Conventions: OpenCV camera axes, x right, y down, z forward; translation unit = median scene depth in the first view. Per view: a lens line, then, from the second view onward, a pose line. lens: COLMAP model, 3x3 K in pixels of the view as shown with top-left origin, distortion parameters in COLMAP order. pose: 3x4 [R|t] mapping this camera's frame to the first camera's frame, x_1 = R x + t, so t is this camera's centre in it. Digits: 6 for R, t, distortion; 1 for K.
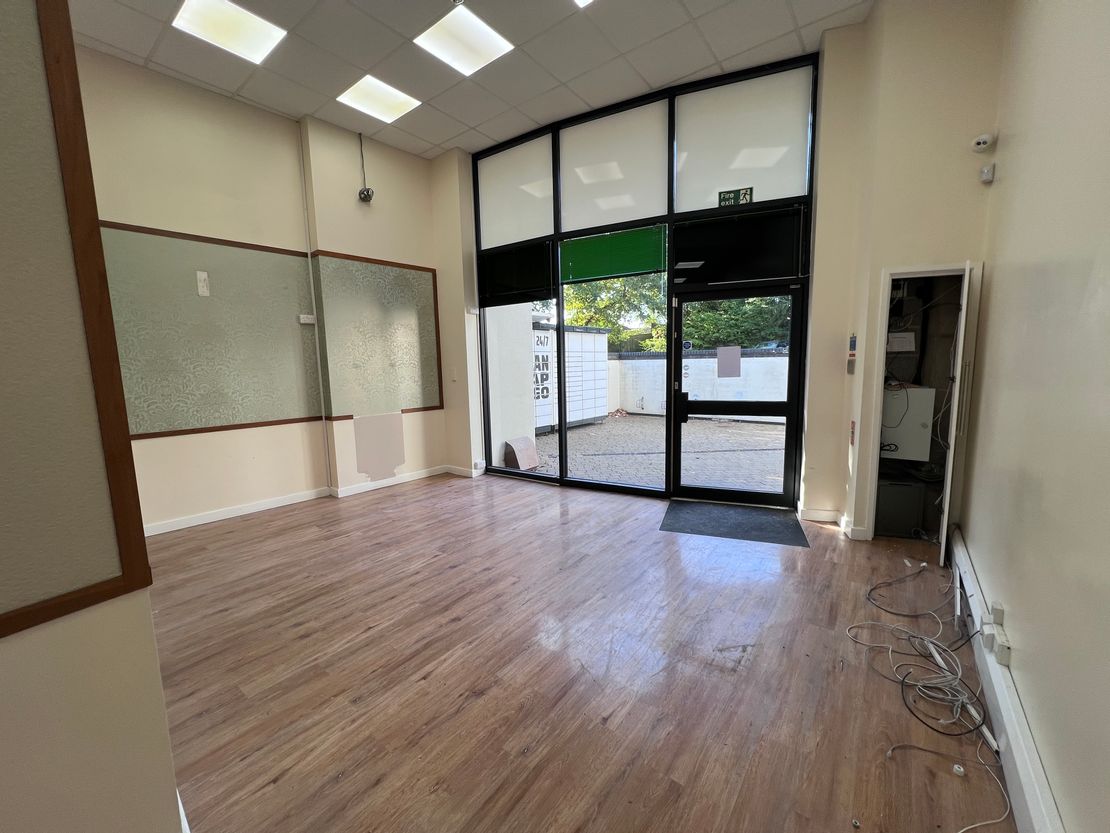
lens RADIAL K [[445.0, 0, 554.5], [0, 445.0, 419.2], [0, 0, 1]] dist [0.003354, 0.000750]
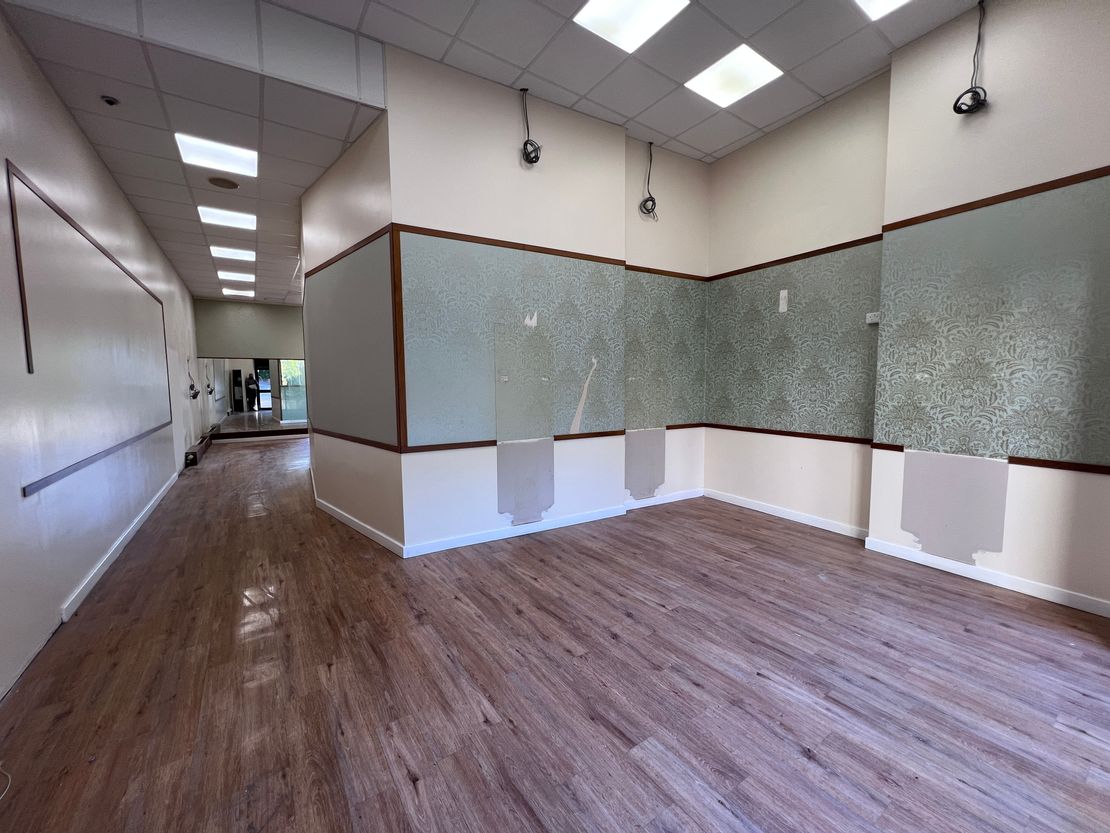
lens RADIAL K [[445.0, 0, 555.7], [0, 445.0, 419.3], [0, 0, 1]] dist [0.003354, 0.000750]
pose [[-0.310513, 0.105654, -0.944679, 0.537511], [-0.104172, 0.984036, 0.144296, -0.135573], [0.944844, 0.143215, -0.294550, 0.974907]]
